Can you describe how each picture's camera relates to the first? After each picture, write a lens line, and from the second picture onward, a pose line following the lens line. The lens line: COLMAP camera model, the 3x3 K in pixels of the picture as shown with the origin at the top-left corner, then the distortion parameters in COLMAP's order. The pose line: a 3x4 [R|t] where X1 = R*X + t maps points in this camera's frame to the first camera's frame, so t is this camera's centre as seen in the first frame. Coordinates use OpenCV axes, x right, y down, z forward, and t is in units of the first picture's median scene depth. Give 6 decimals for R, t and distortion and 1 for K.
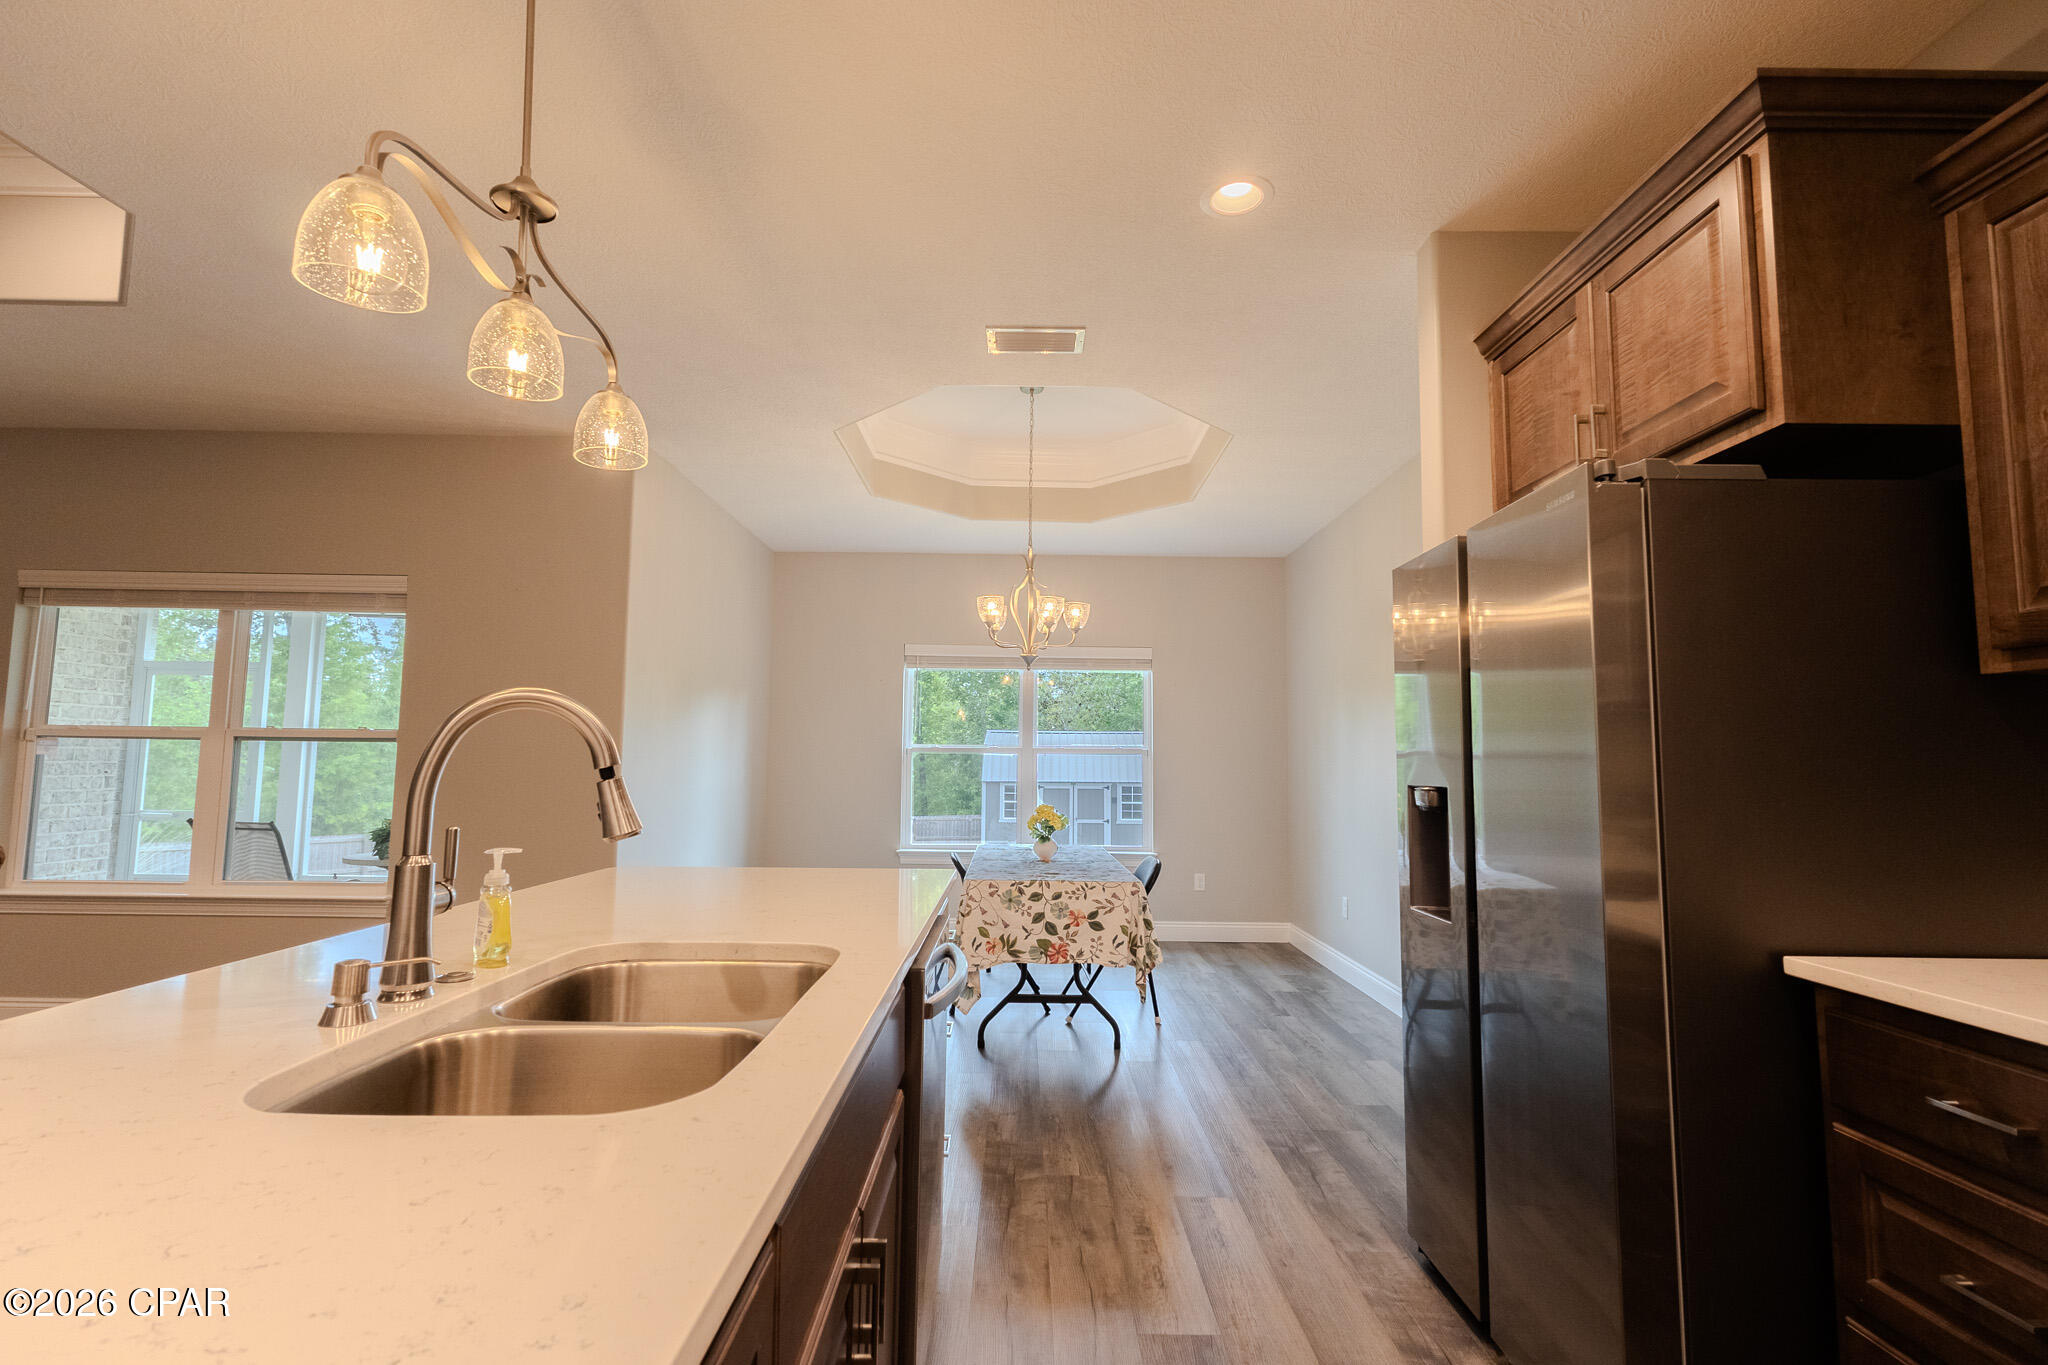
lens RADIAL K [[933.8, 0, 1017.7], [0, 933.8, 680.4], [0, 0, 1]] dist [-0.000560, 0.000417]
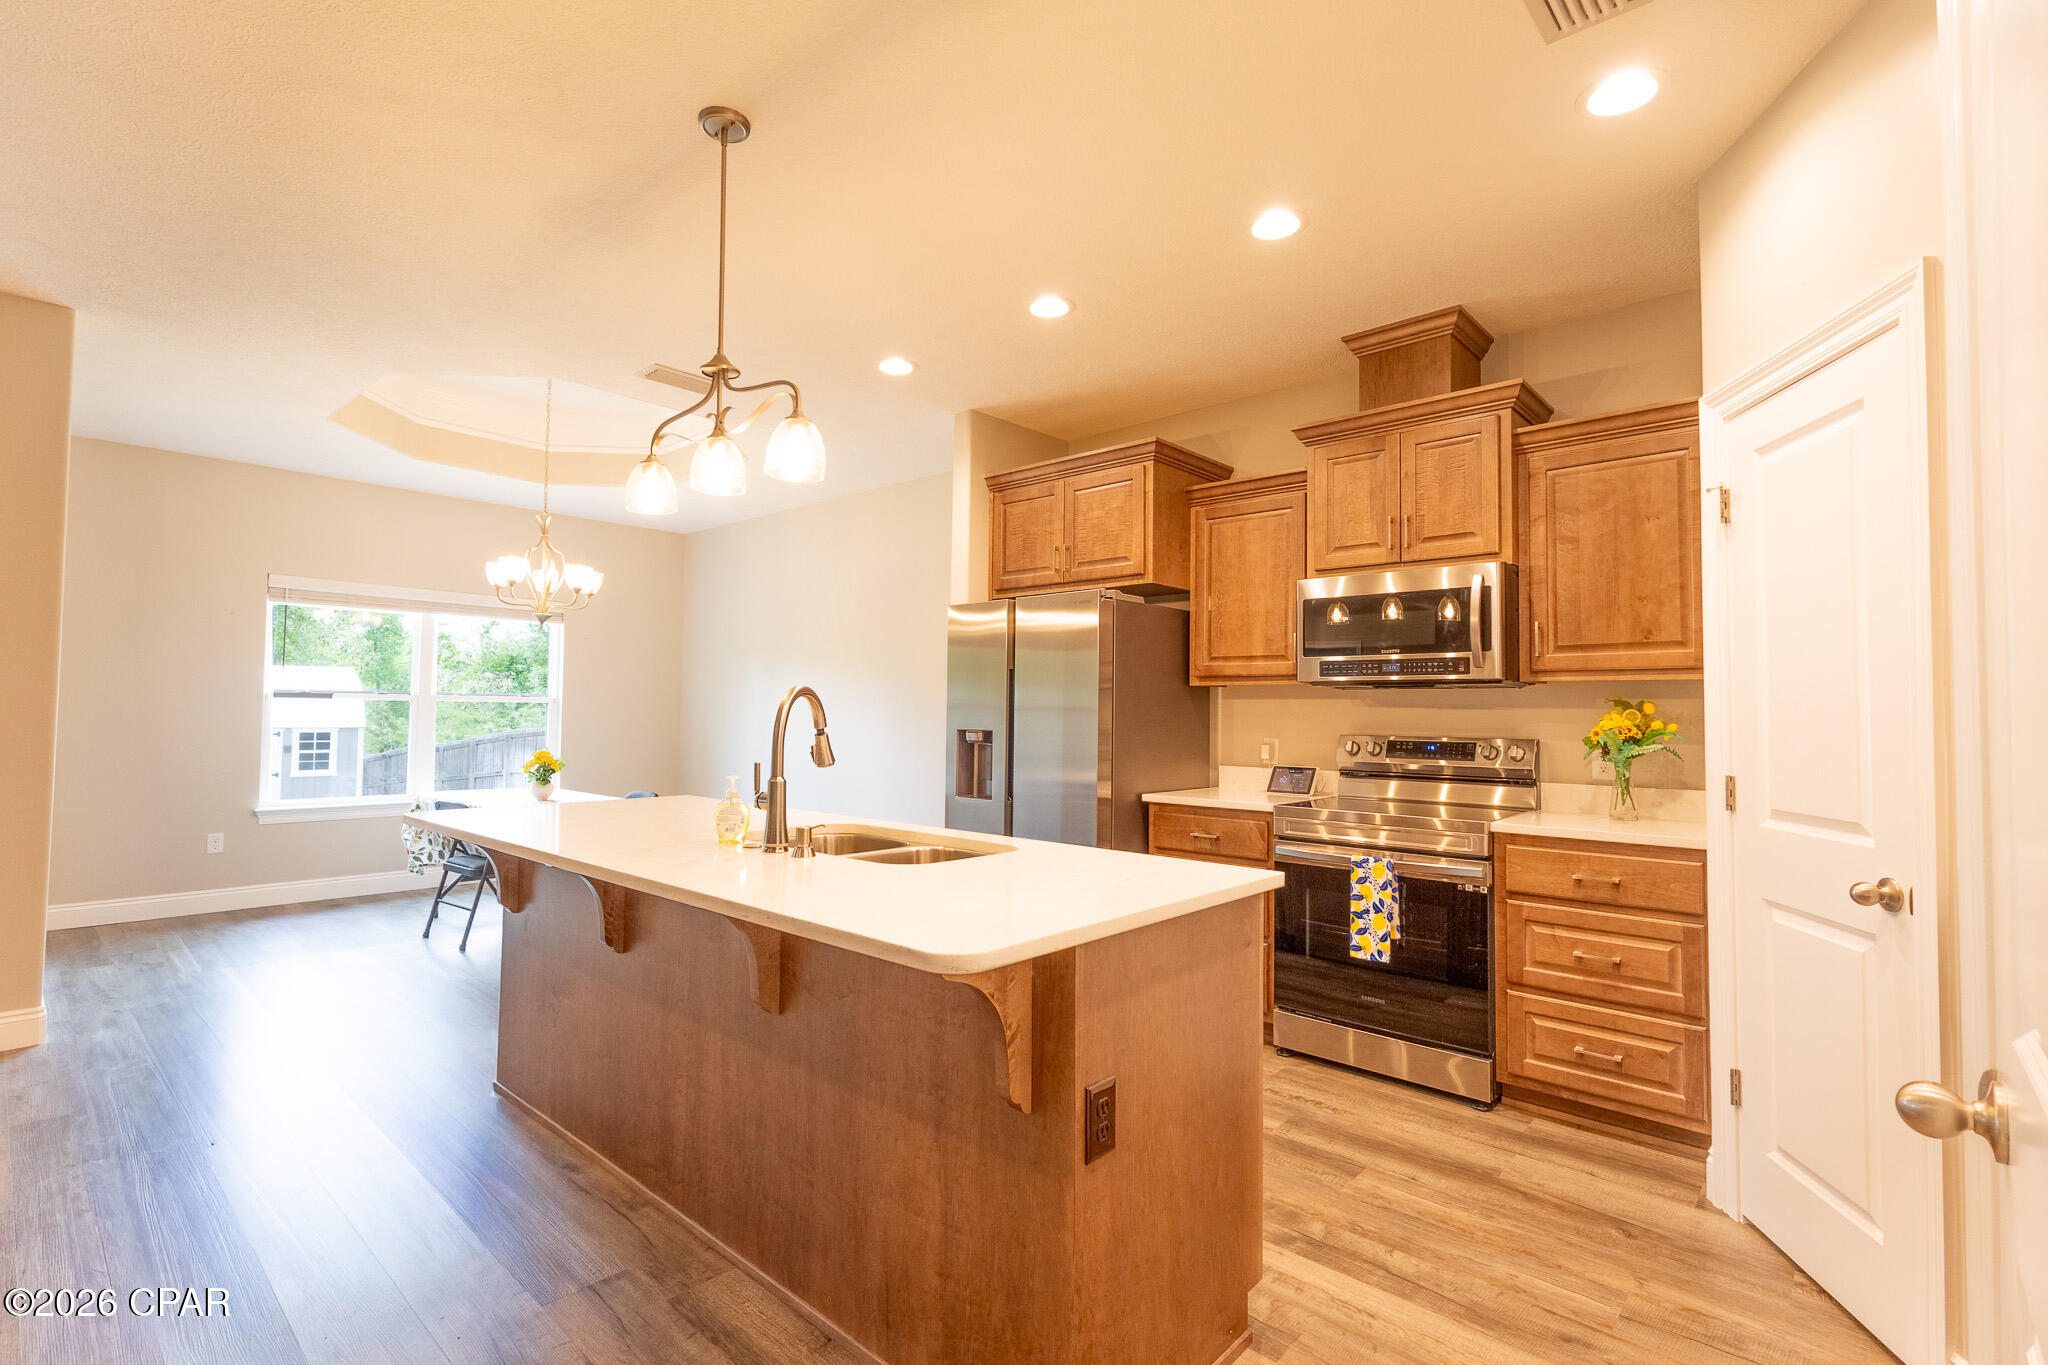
lens RADIAL K [[933.8, 0, 1017.7], [0, 933.8, 680.4], [0, 0, 1]] dist [-0.000560, 0.000417]
pose [[0.672283, 0.022892, 0.739940, -1.208915], [-0.069790, 0.997030, 0.032563, -0.069633], [-0.736997, -0.073532, 0.671884, -0.411785]]
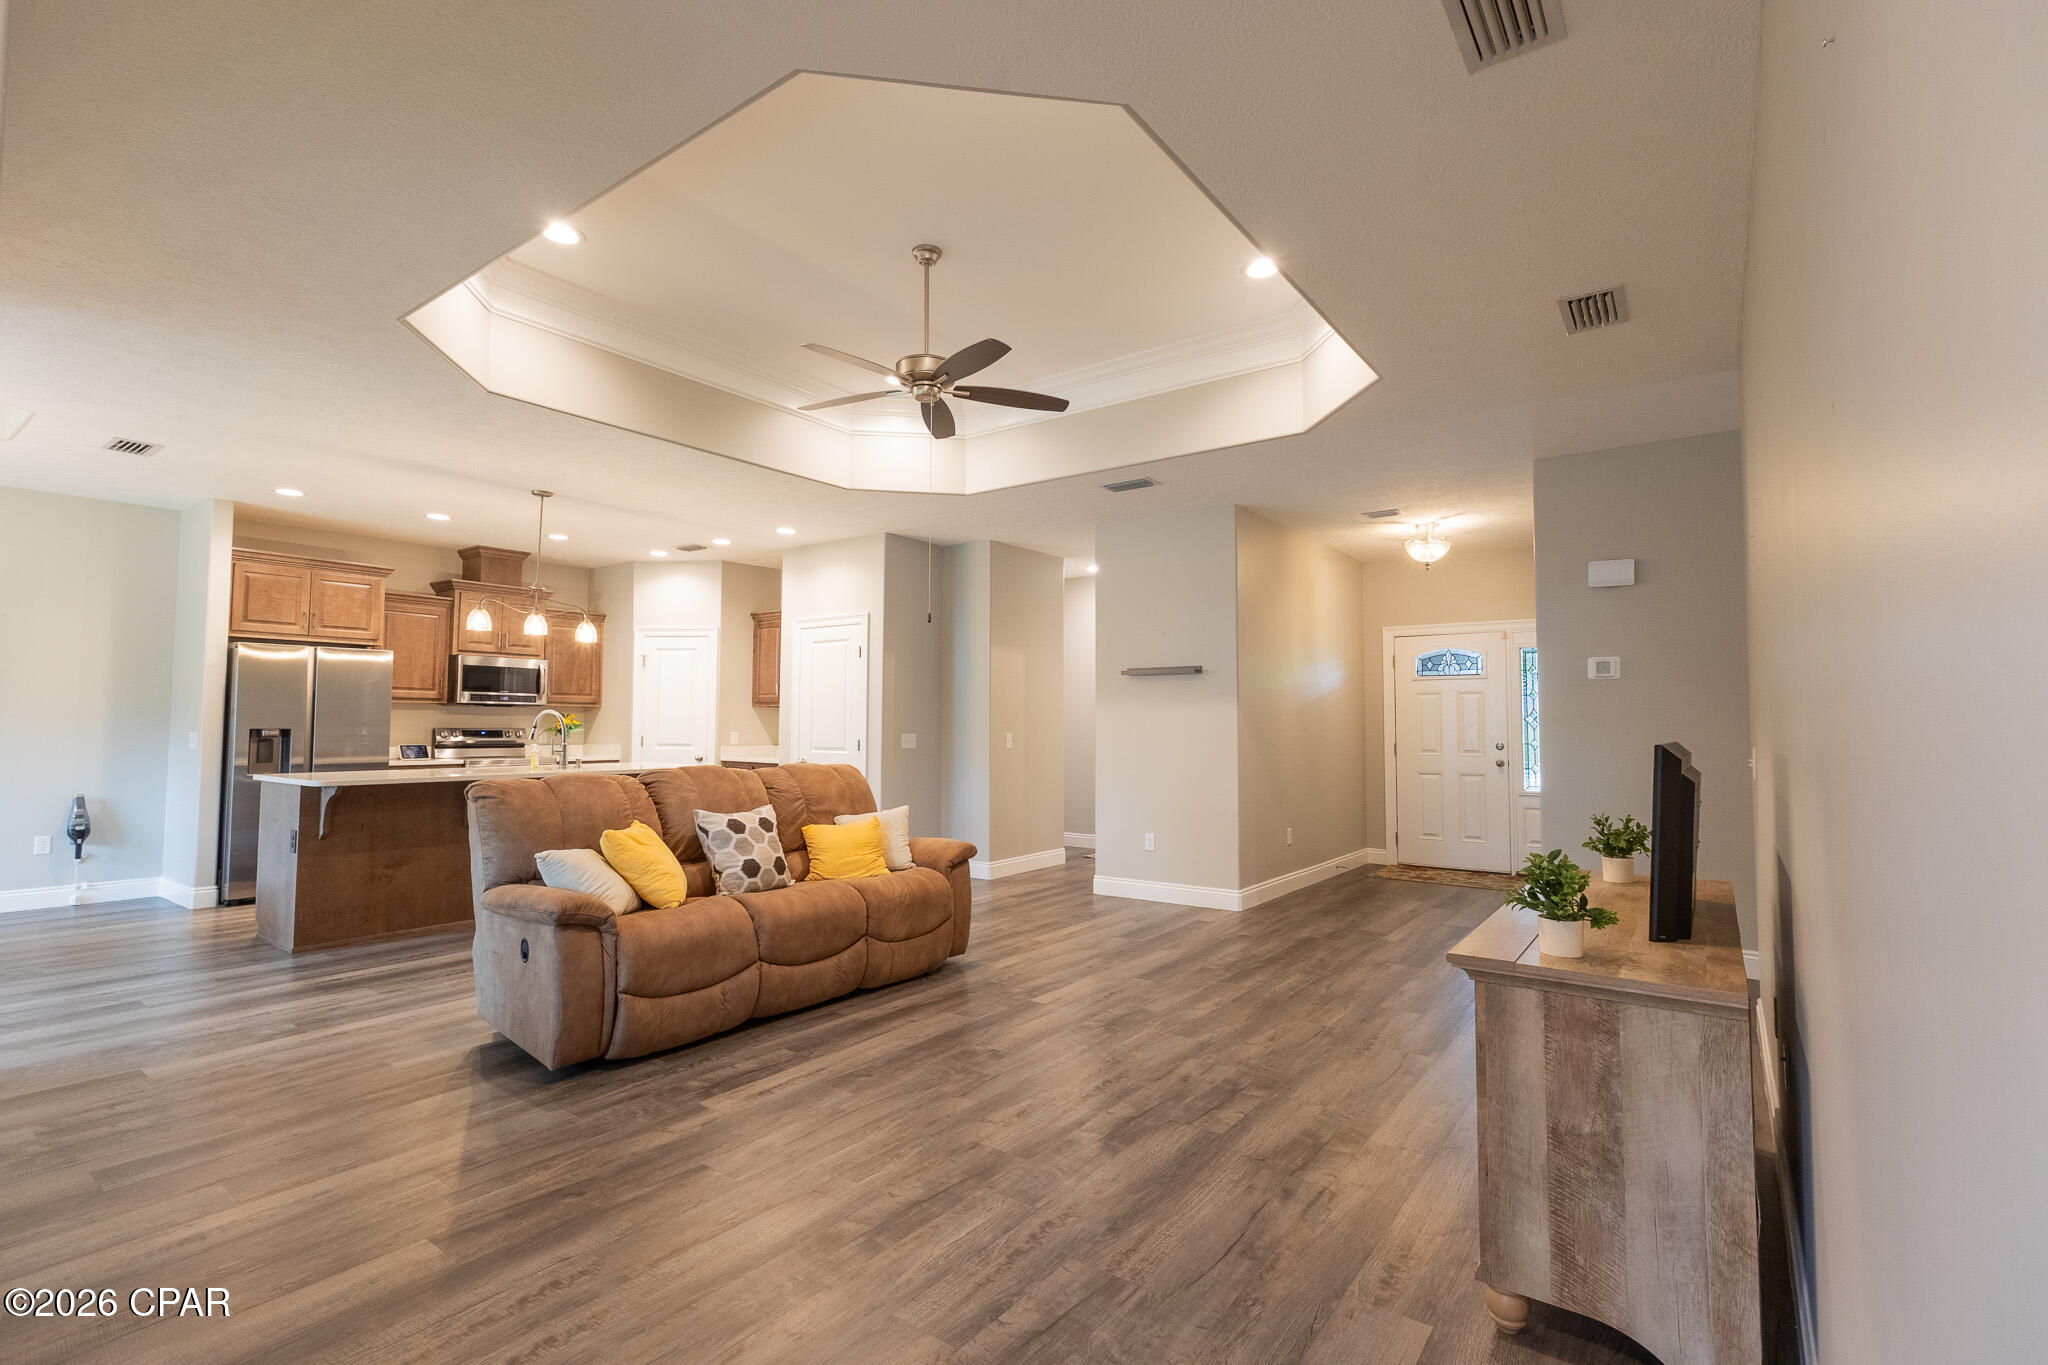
lens RADIAL K [[933.8, 0, 1017.7], [0, 933.8, 680.4], [0, 0, 1]] dist [-0.000560, 0.000417]
pose [[-0.800230, 0.016884, 0.599455, -4.195455], [-0.065637, 0.991132, -0.115538, 0.204447], [-0.596090, -0.131803, -0.792025, 2.623290]]
